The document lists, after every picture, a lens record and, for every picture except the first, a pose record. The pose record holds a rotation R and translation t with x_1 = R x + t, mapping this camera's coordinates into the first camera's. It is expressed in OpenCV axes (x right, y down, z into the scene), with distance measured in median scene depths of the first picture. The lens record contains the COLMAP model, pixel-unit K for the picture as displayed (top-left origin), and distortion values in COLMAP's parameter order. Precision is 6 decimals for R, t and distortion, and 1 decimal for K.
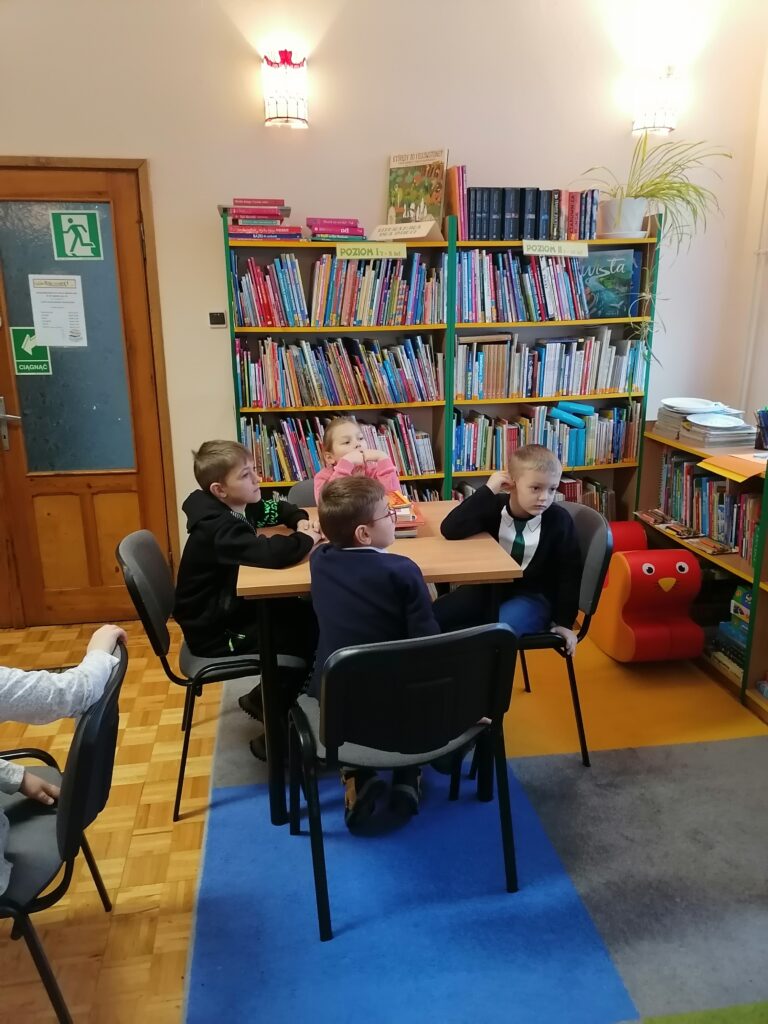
lens RADIAL K [[759.3, 0, 374.9], [0, 759.3, 515.4], [0, 0, 1]] dist [0.062730, -0.066003]
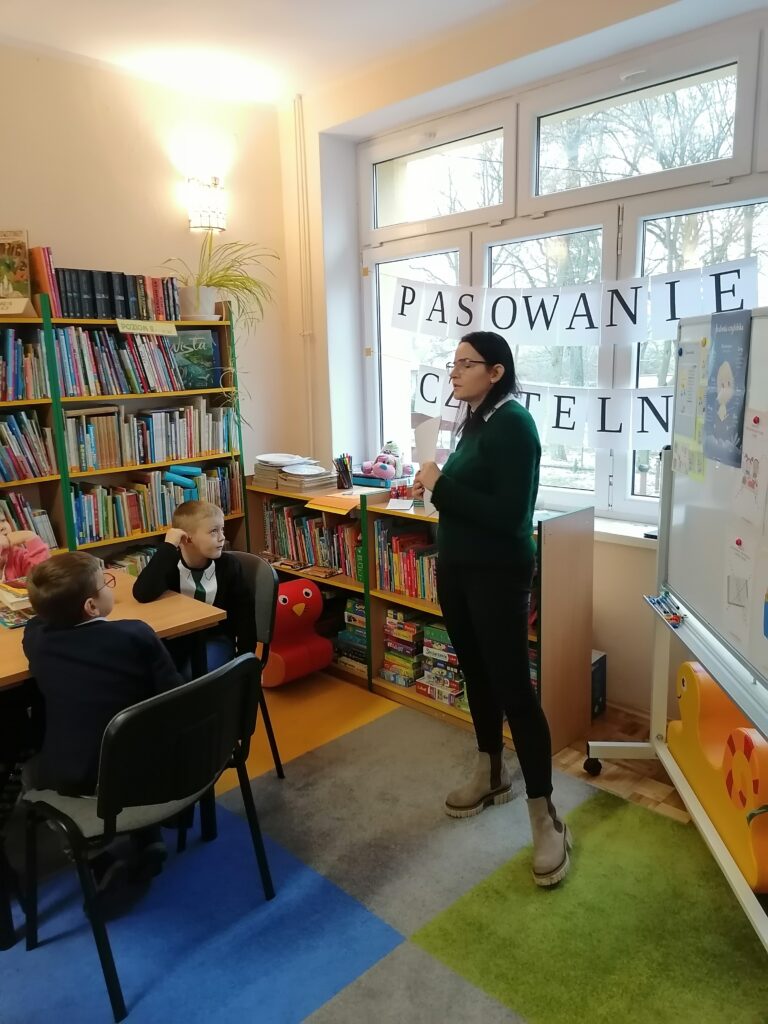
lens RADIAL K [[756.9, 0, 384.0], [0, 756.9, 512.0], [0, 0, 1]] dist [0.076312, -0.090808]
pose [[0.805588, -0.125781, 0.578971, -0.154068], [0.179156, 0.983173, -0.035686, 0.007455], [-0.564740, 0.132474, 0.814567, -0.037322]]
